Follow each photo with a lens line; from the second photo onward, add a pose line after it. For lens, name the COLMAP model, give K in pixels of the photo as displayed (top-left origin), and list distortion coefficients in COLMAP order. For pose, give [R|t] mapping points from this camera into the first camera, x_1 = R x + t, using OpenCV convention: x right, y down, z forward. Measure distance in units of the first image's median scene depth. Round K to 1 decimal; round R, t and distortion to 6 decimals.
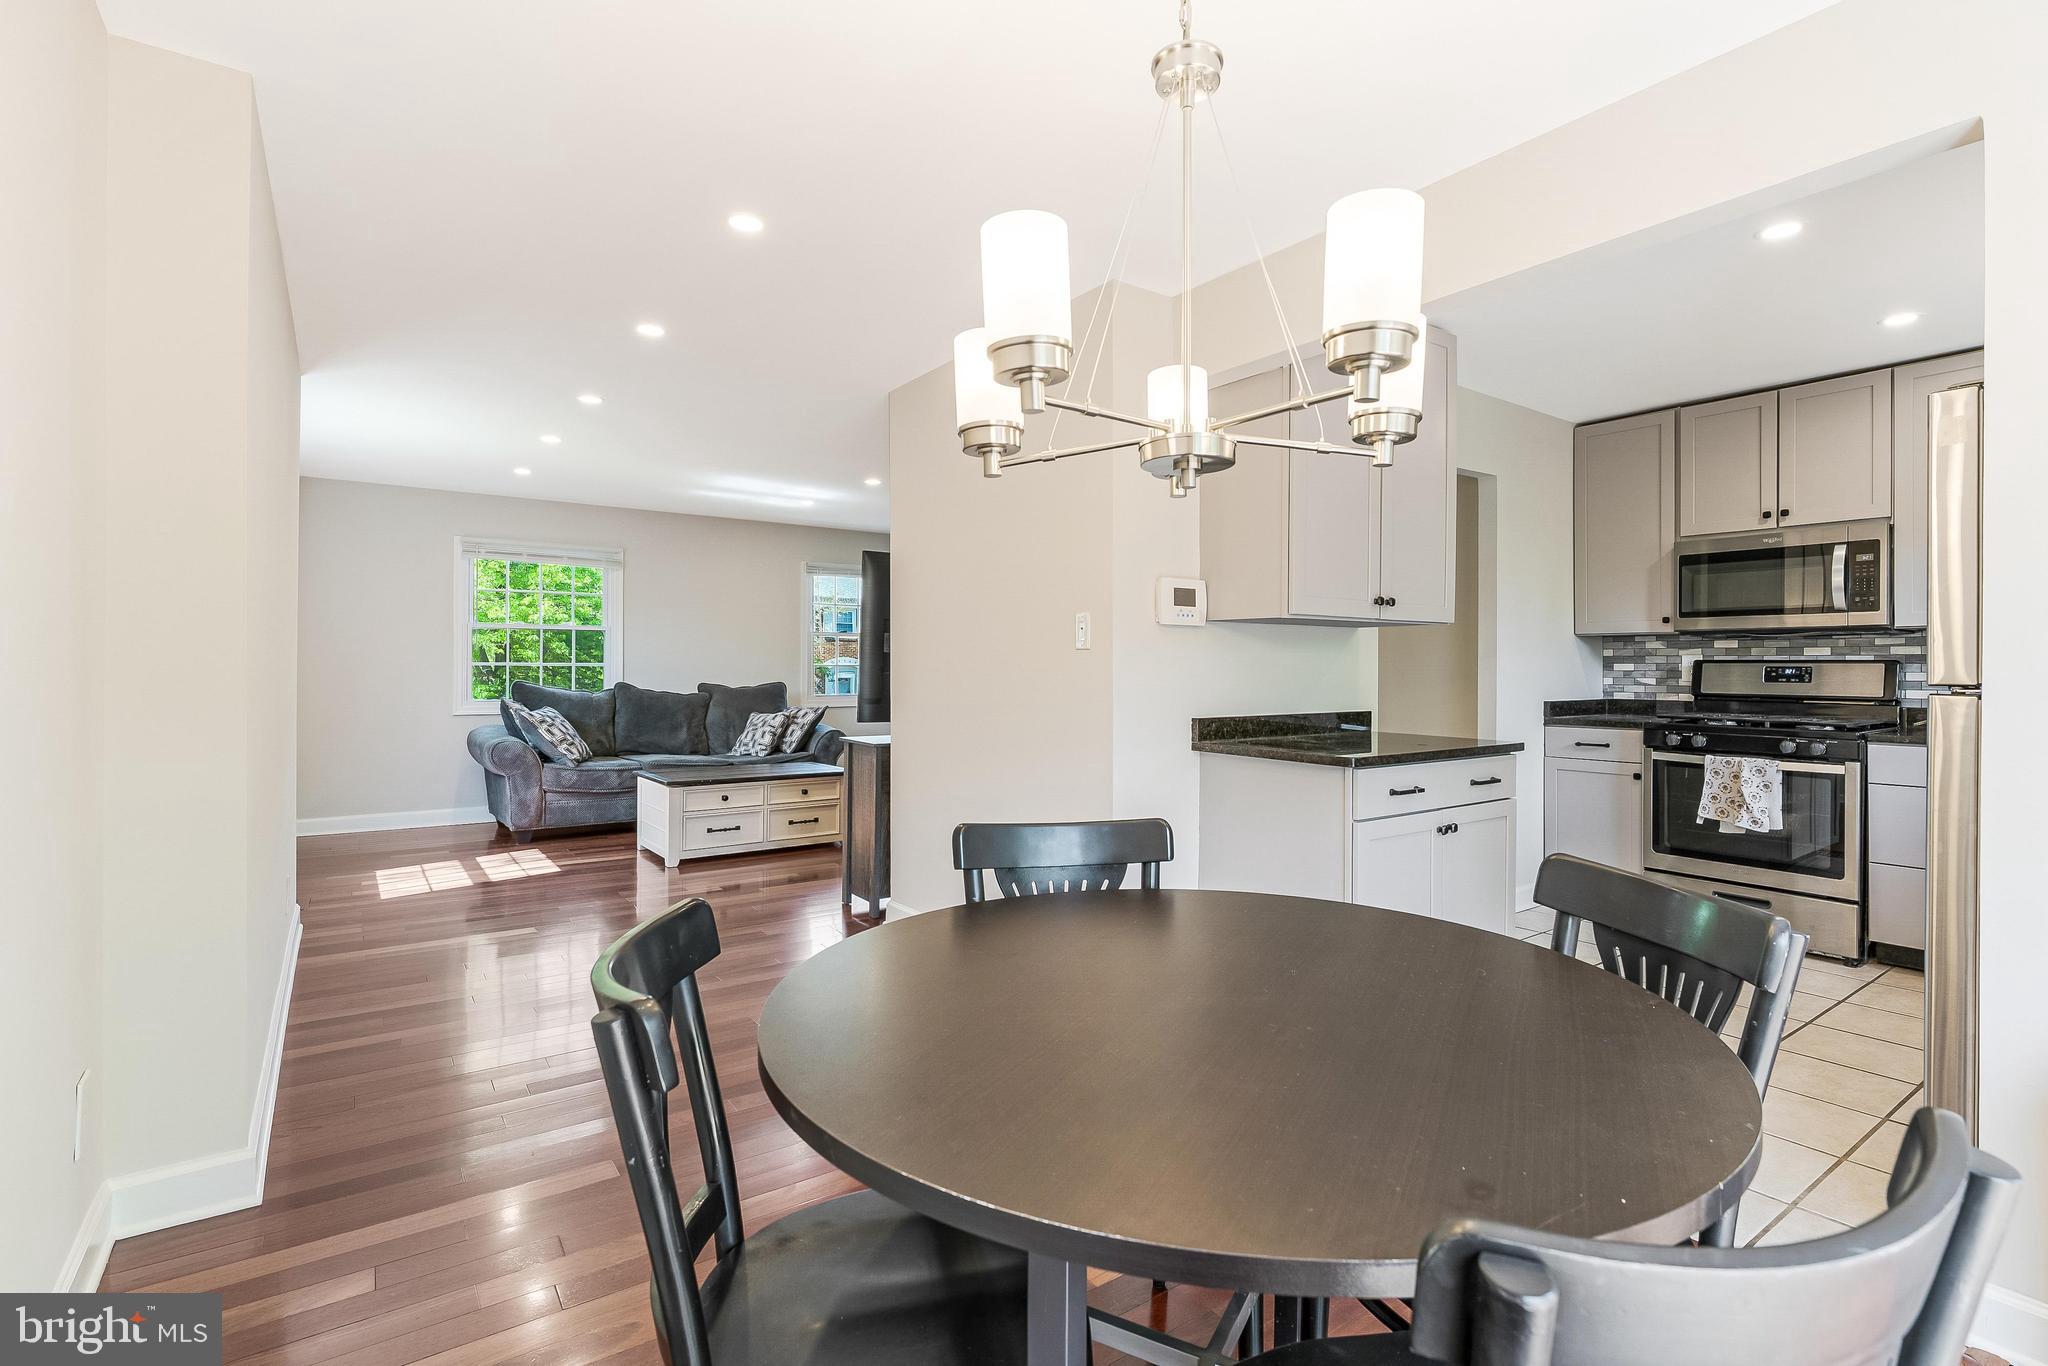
lens RADIAL K [[953.0, 0, 1023.7], [0, 953.0, 673.5], [0, 0, 1]] dist [0.000051, 0.000001]
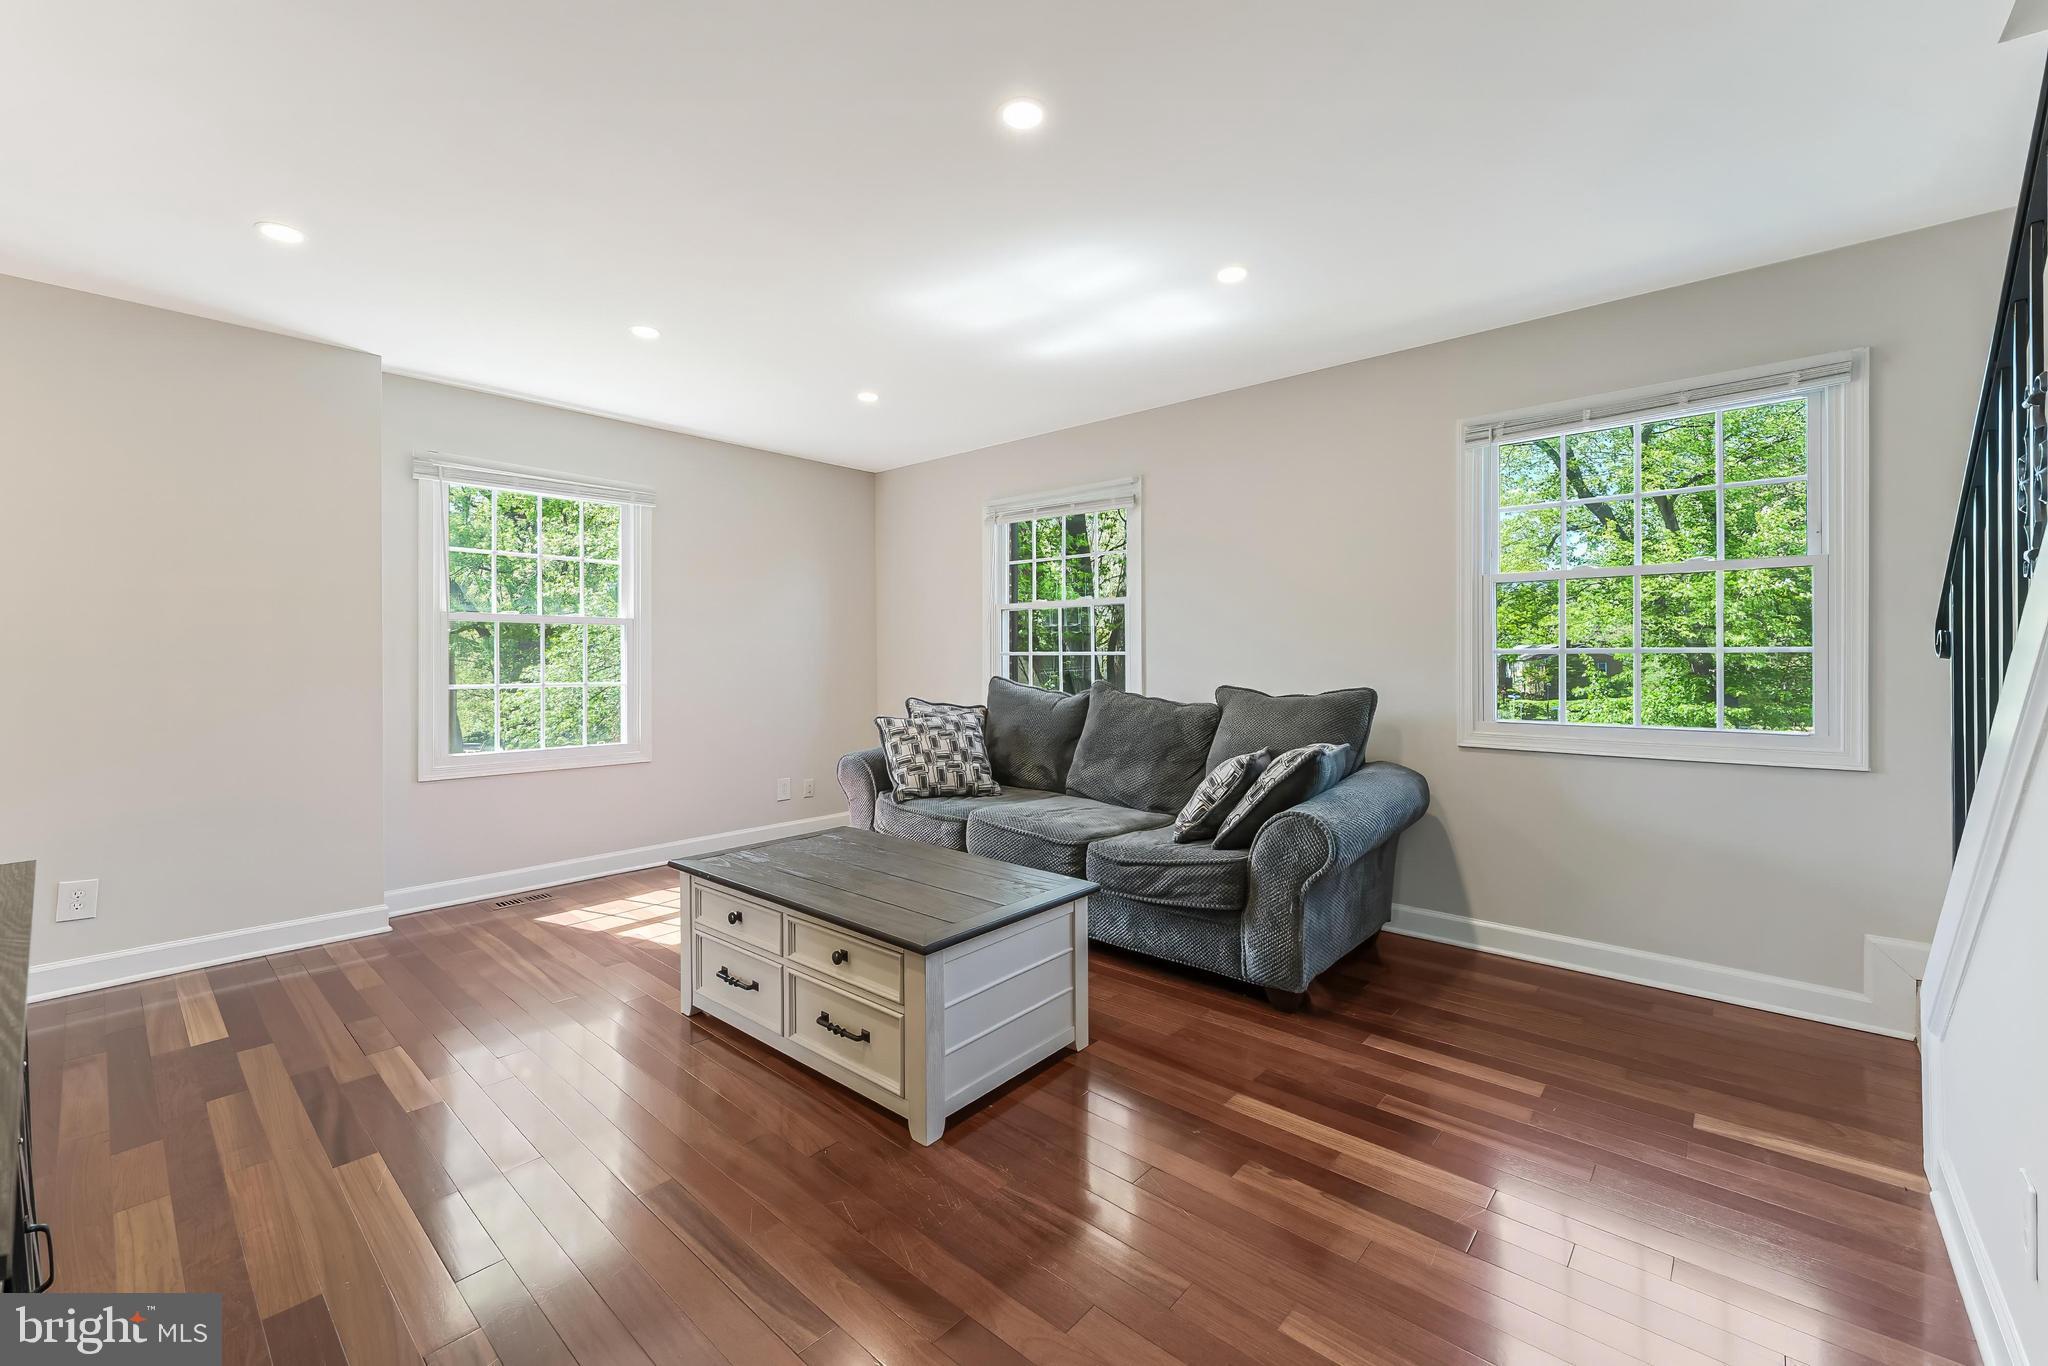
lens RADIAL K [[828.6, 0, 1015.0], [0, 828.6, 652.1], [0, 0, 1]] dist [-0.001764, -0.000097]
pose [[0.218859, -0.006582, -0.975734, 0.119219], [-0.002523, 0.999970, -0.007311, -0.006072], [0.975753, 0.004062, 0.218836, 0.832917]]
